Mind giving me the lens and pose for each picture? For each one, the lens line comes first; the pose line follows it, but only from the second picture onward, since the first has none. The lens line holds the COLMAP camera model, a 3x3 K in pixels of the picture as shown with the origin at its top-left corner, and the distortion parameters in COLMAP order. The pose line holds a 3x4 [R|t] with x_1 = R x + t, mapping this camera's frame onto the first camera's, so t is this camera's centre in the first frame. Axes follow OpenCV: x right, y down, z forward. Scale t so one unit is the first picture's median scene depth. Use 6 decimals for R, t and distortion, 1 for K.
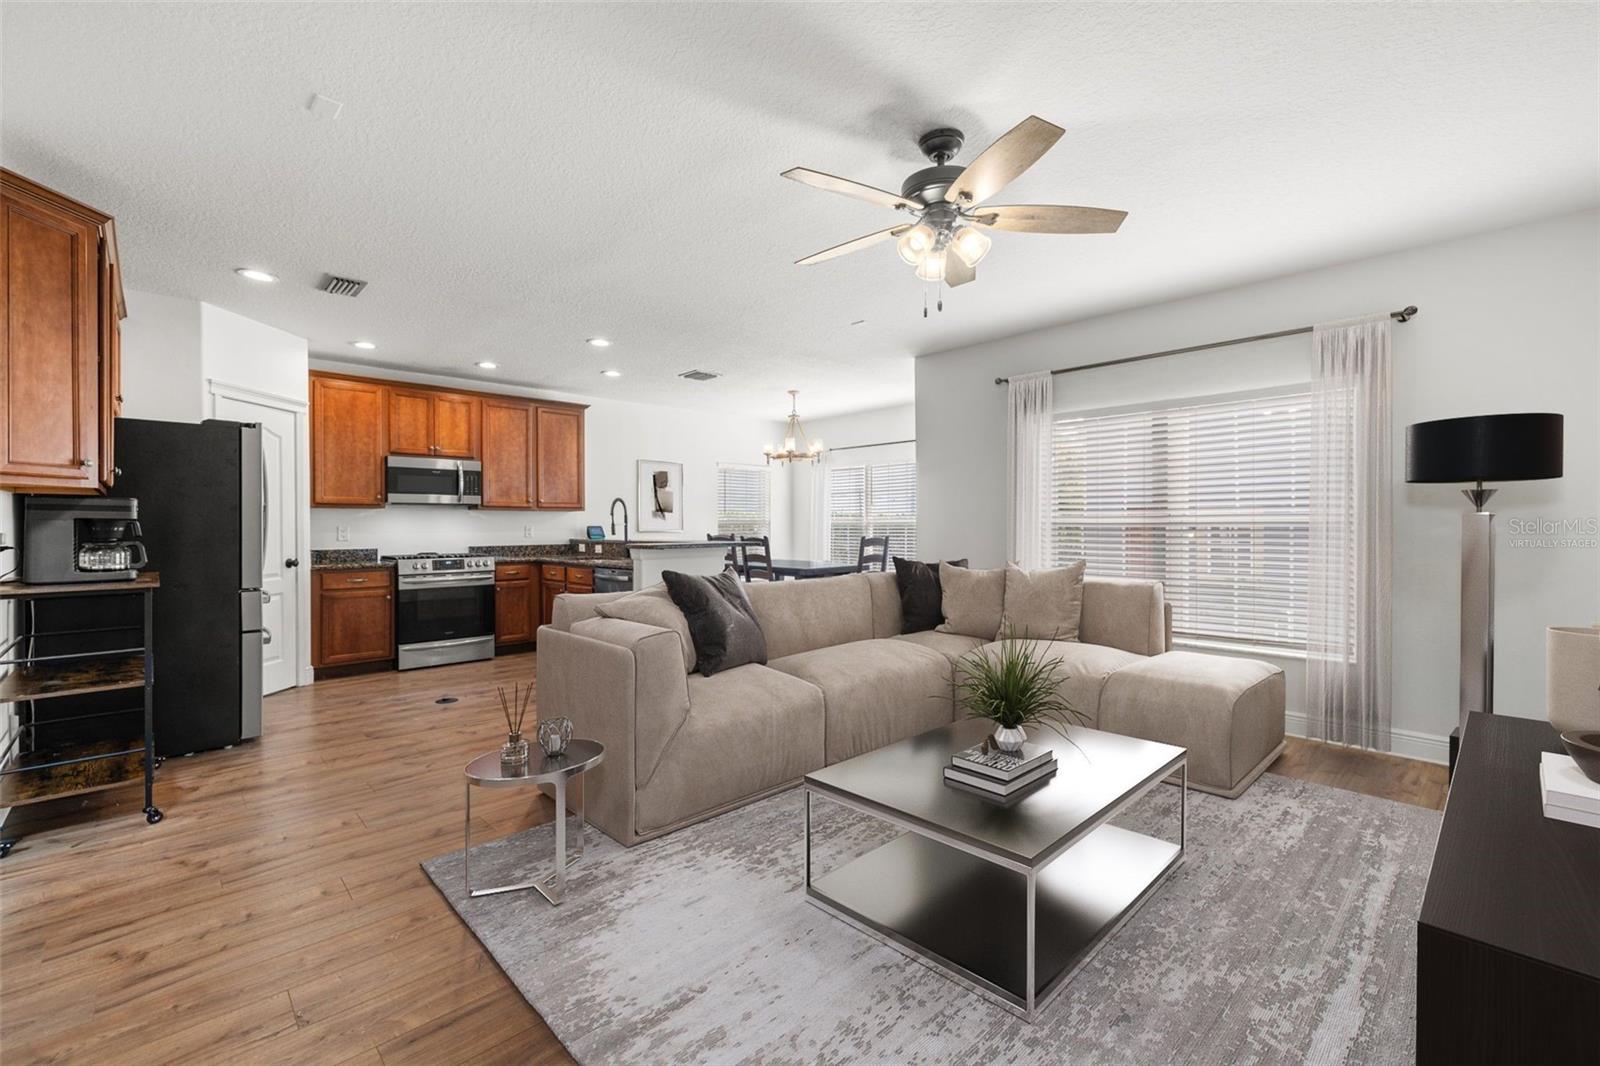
lens RADIAL K [[677.2, 0, 795.2], [0, 677.2, 521.6], [0, 0, 1]] dist [-0.001641, -0.000108]
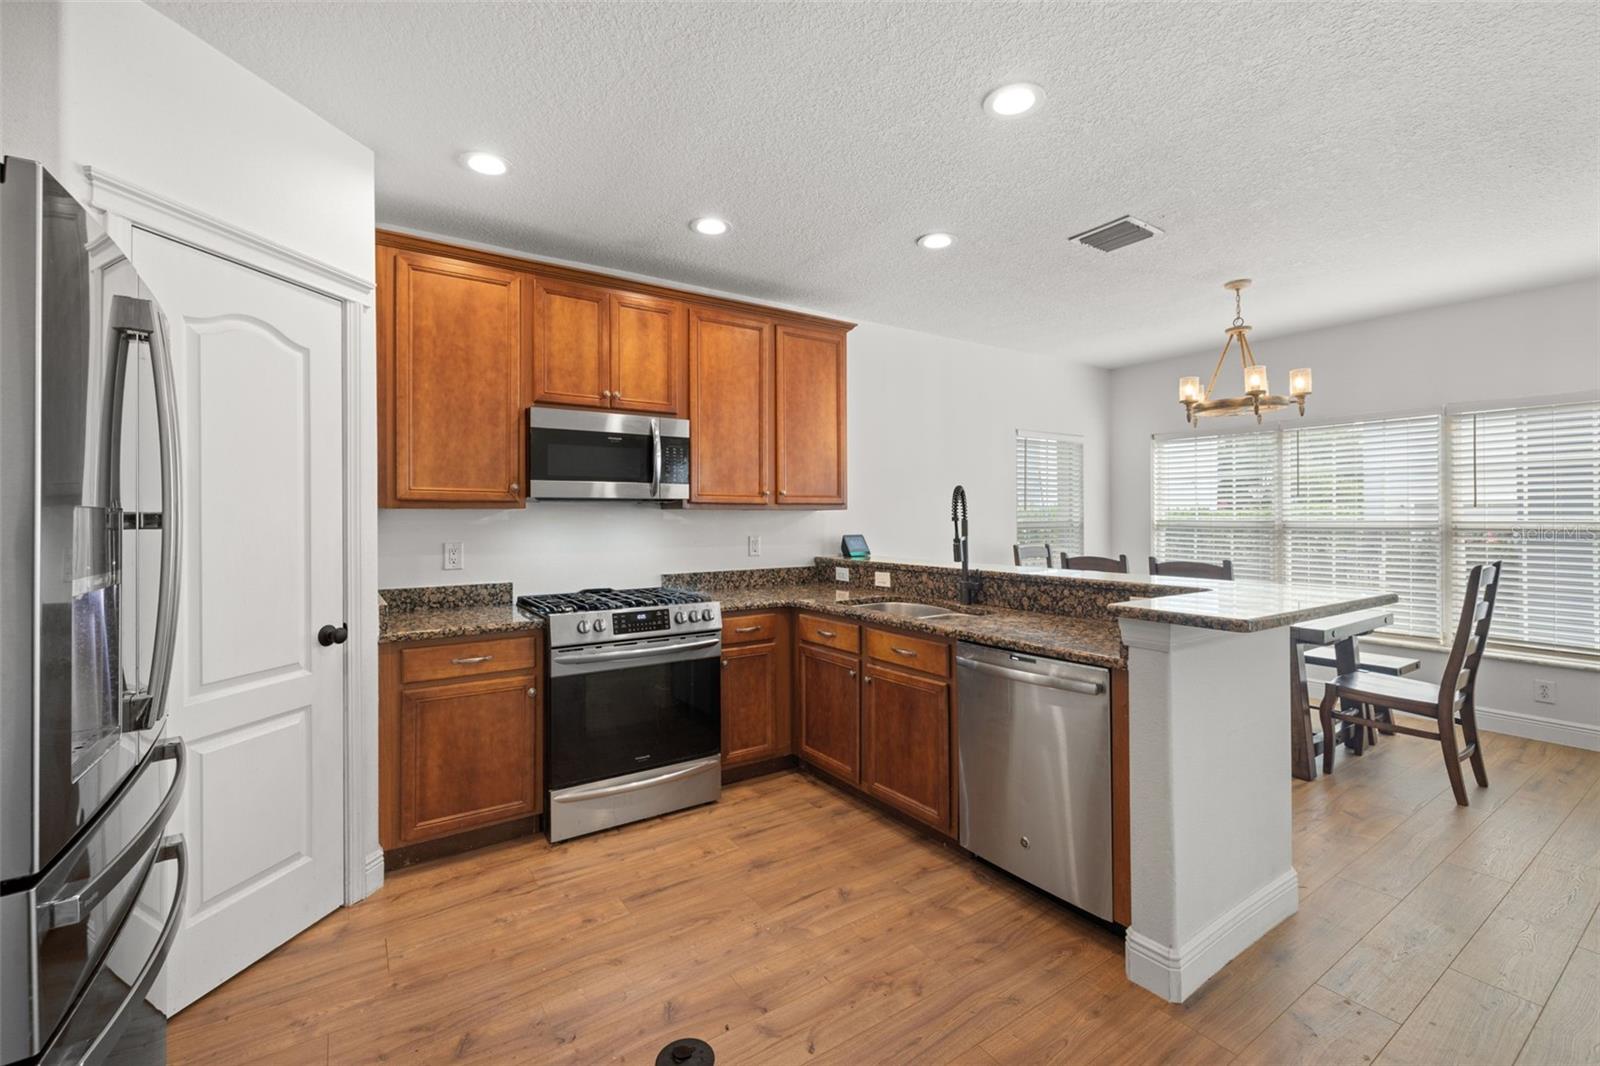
lens RADIAL K [[682.2, 0, 794.4], [0, 682.2, 508.5], [0, 0, 1]] dist [0.000961, 0.000274]
pose [[0.985815, -0.001414, -0.167831, -0.312827], [0.000589, 0.999987, -0.004967, -0.016742], [0.167836, 0.004798, 0.985803, 0.515460]]
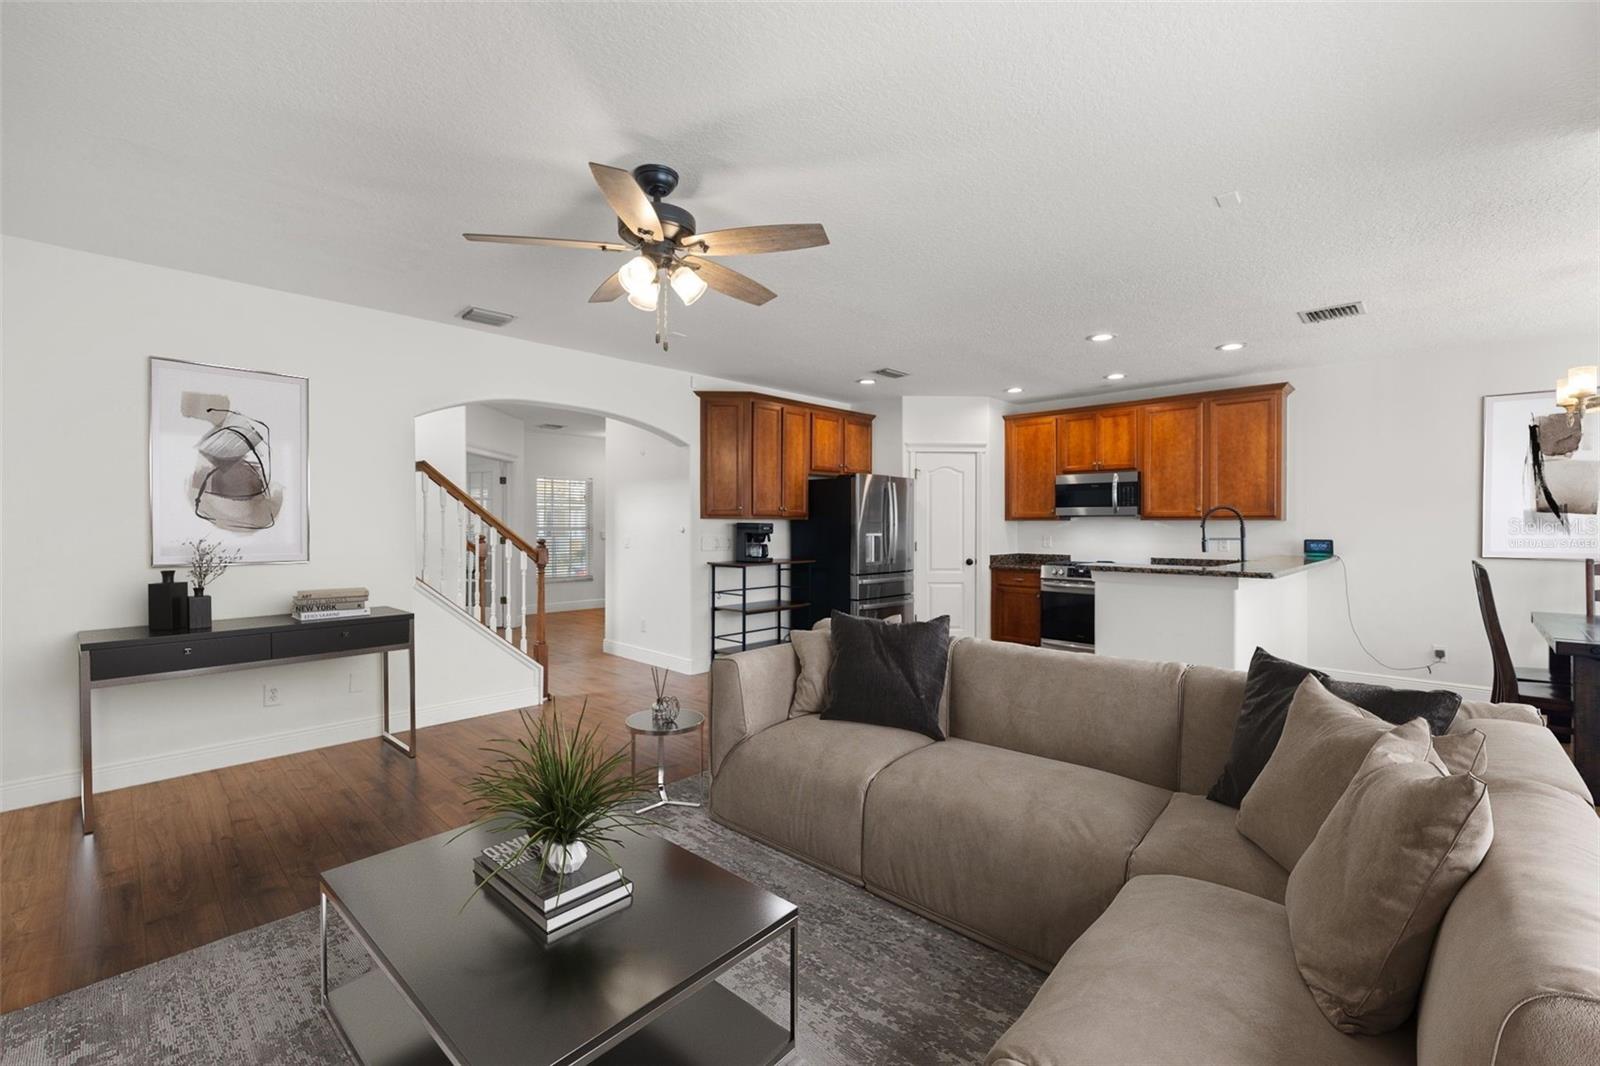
lens RADIAL K [[684.4, 0, 800.0], [0, 684.4, 533.0], [0, 0, 1]] dist [-0.001609, -0.000159]
pose [[0.058698, 0.016258, -0.998143, 0.539997], [0.005695, 0.999846, 0.016620, -0.020139], [0.998260, -0.006660, 0.058596, 0.484961]]
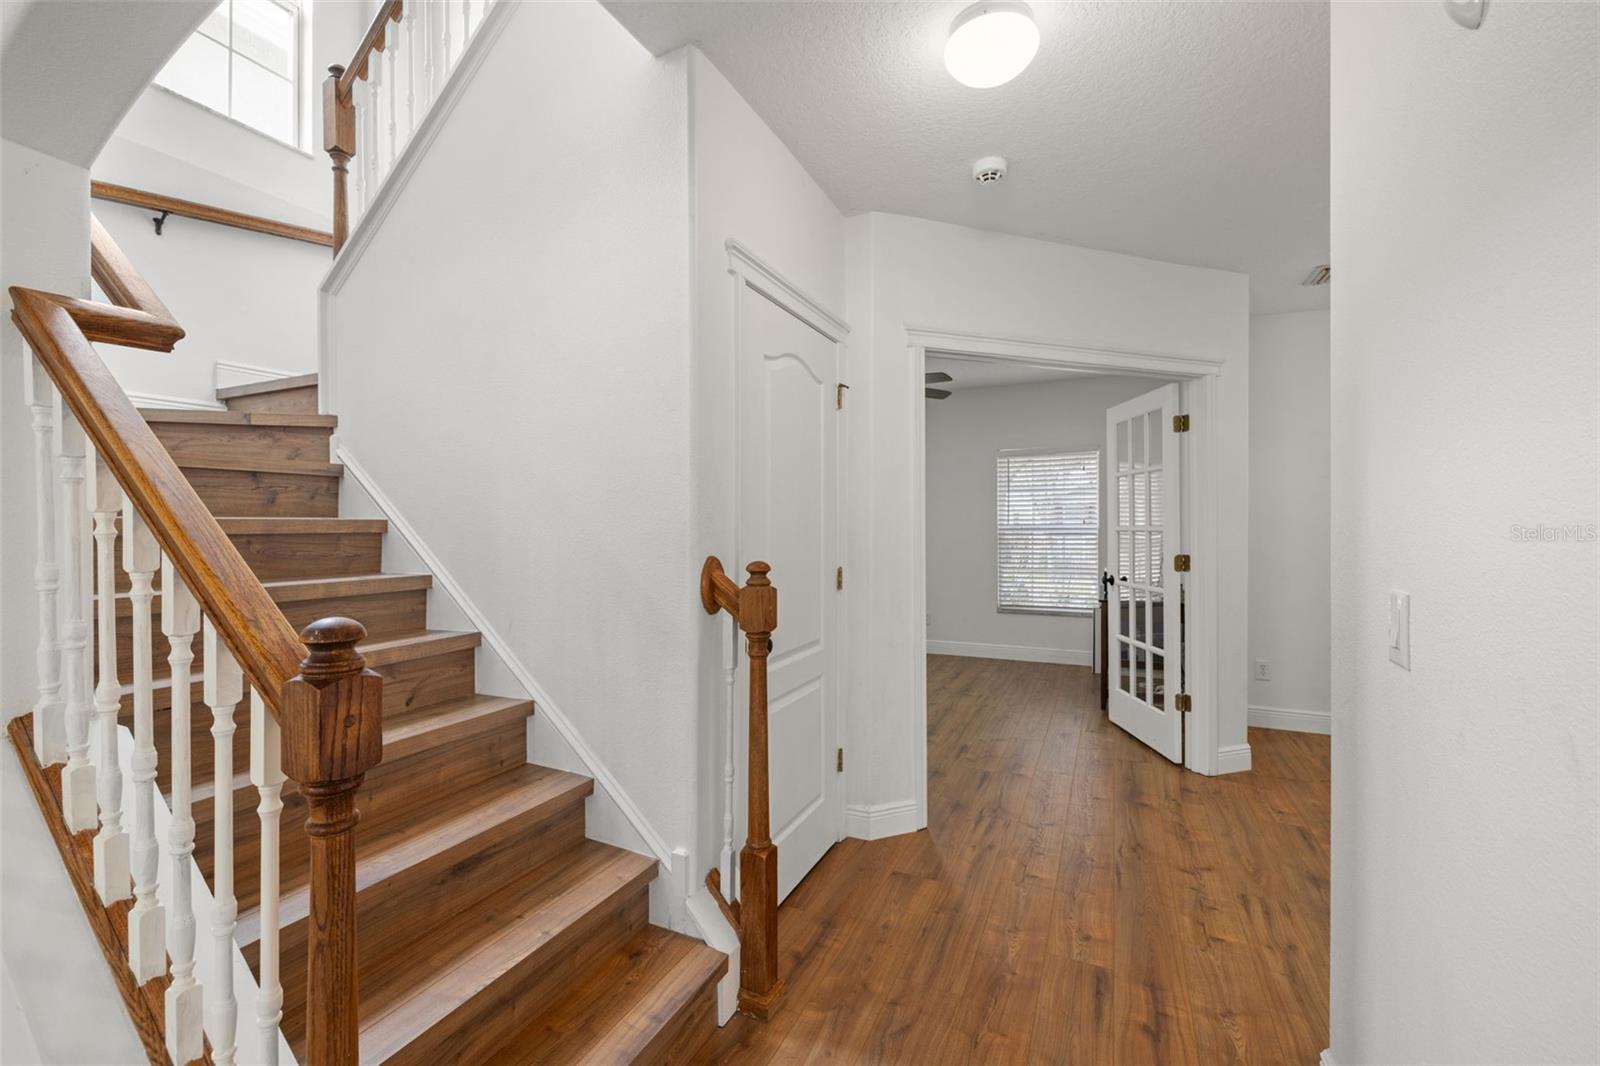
lens RADIAL K [[670.9, 0, 800.0], [0, 670.9, 533.0], [0, 0, 1]] dist [-0.001240, -0.000003]
pose [[-0.929432, 0.005703, -0.368949, -0.369273], [0.004342, 0.999980, 0.004519, -0.017965], [0.368967, 0.002598, -0.929439, 0.374126]]
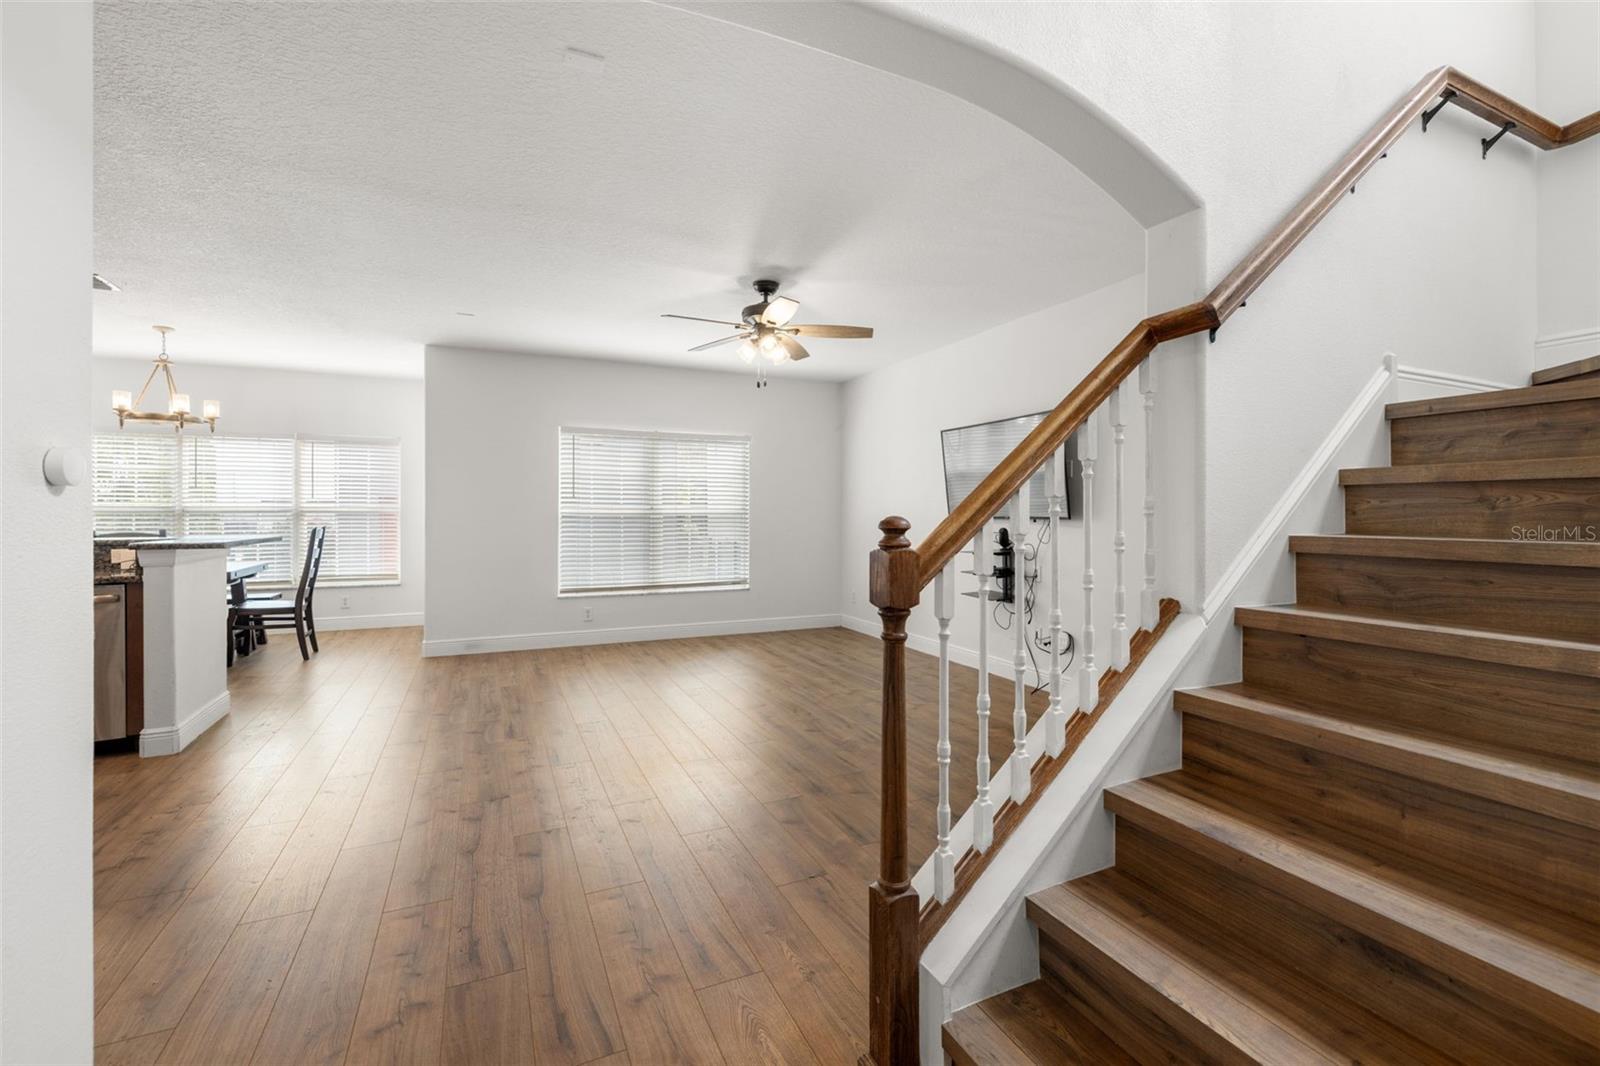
lens RADIAL K [[677.2, 0, 795.2], [0, 677.2, 521.6], [0, 0, 1]] dist [-0.001641, -0.000108]
pose [[0.325372, -0.004647, 0.945575, -0.567894], [-0.010745, 0.999905, 0.008611, -0.000595], [-0.945525, -0.012962, 0.325292, 0.166445]]
